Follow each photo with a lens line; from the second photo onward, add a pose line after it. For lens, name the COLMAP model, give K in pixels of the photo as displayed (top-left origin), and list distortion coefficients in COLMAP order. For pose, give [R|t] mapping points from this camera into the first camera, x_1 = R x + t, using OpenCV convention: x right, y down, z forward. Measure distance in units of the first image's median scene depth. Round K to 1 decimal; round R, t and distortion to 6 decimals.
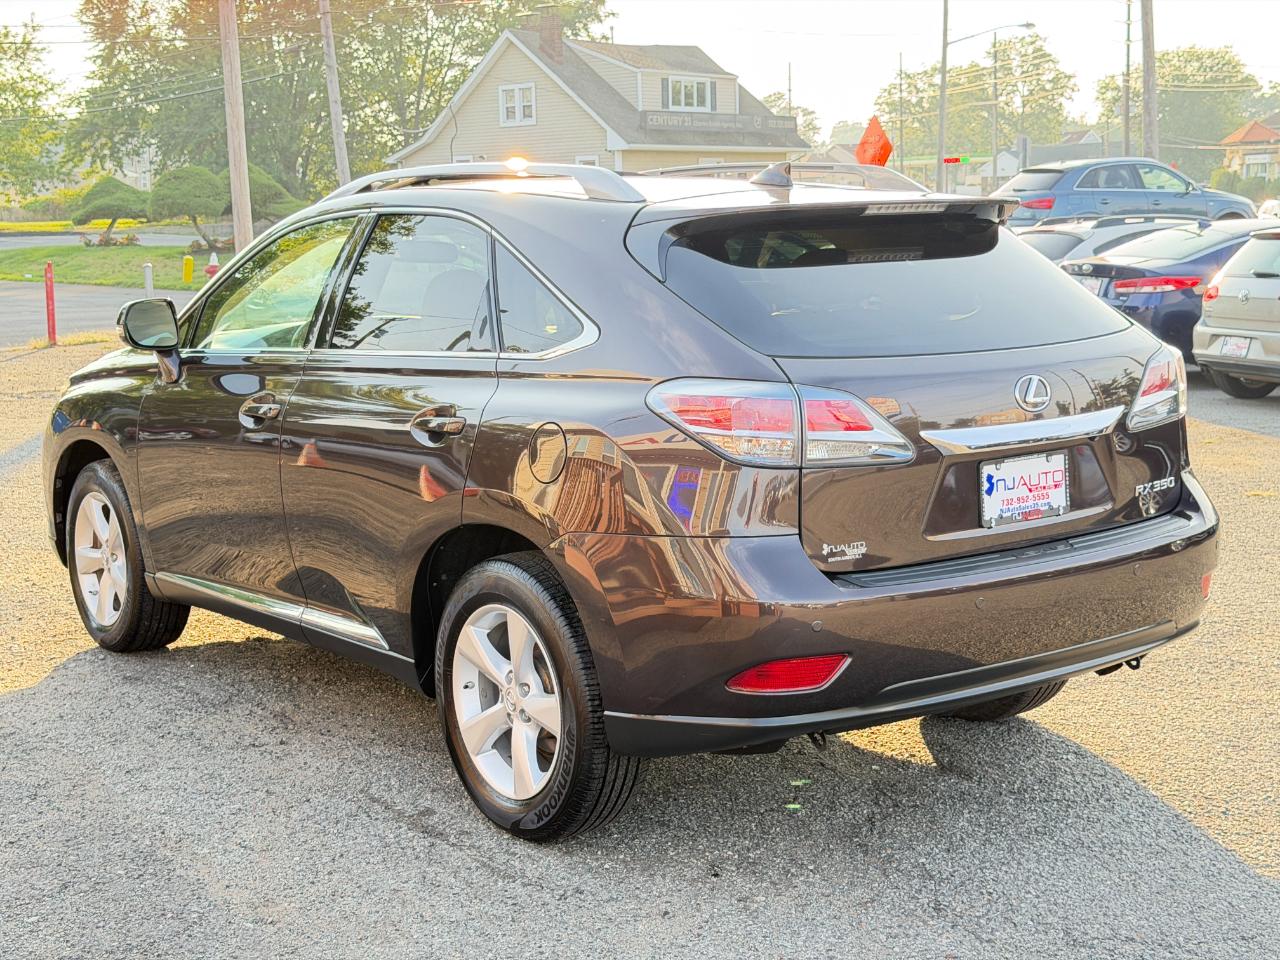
lens RADIAL K [[1721.8, 0, 633.4], [0, 1721.8, 507.5], [0, 0, 1]] dist [0.186062, -0.374203]
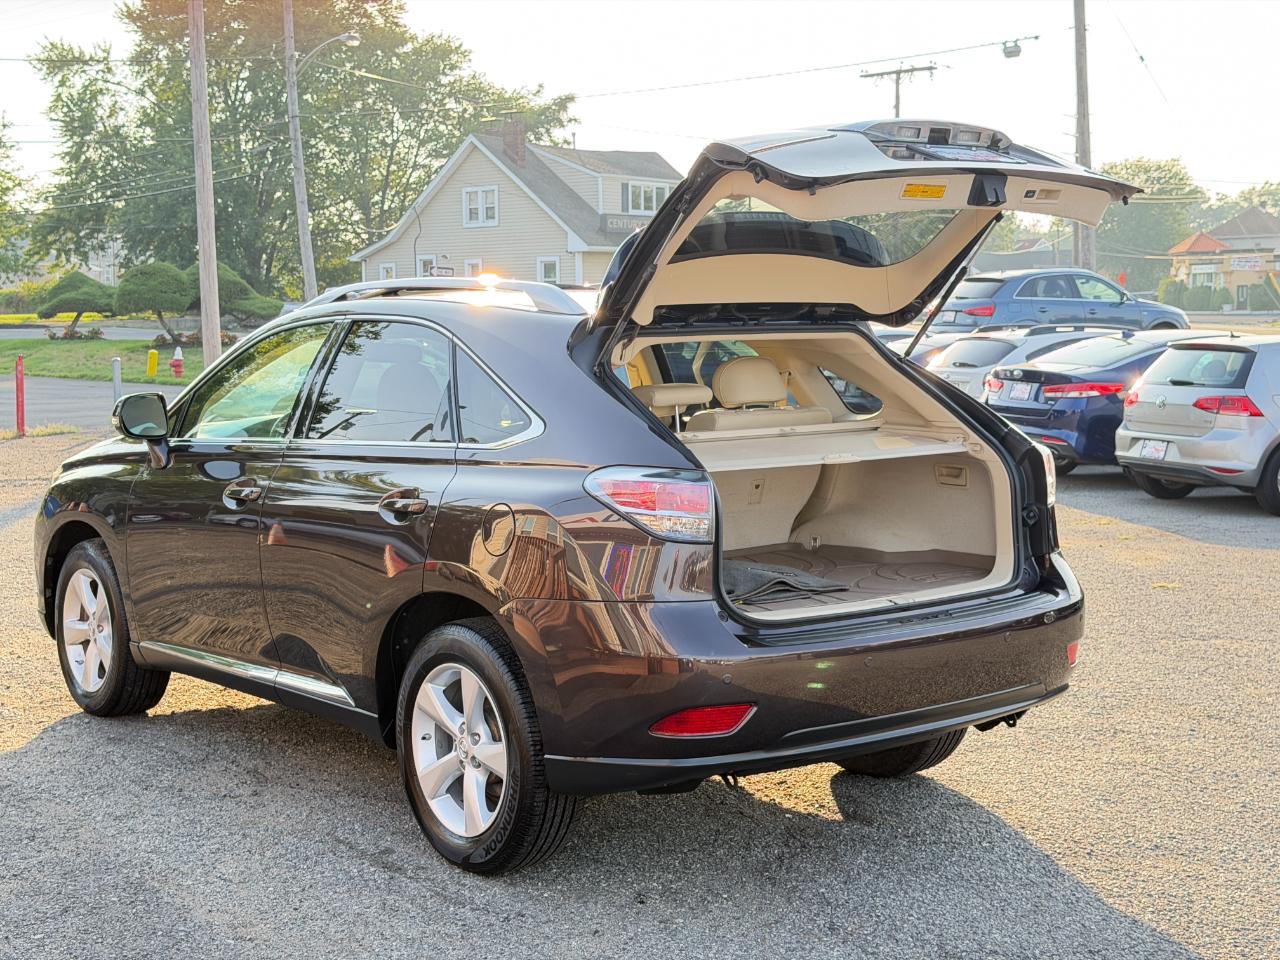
lens RADIAL K [[1752.1, 0, 626.6], [0, 1752.1, 507.1], [0, 0, 1]] dist [0.119405, -0.094328]
pose [[0.999774, 0.010454, 0.018504, 0.009108], [-0.009389, 0.998345, -0.056733, 0.012423], [-0.019066, 0.056546, 0.998218, -0.112560]]
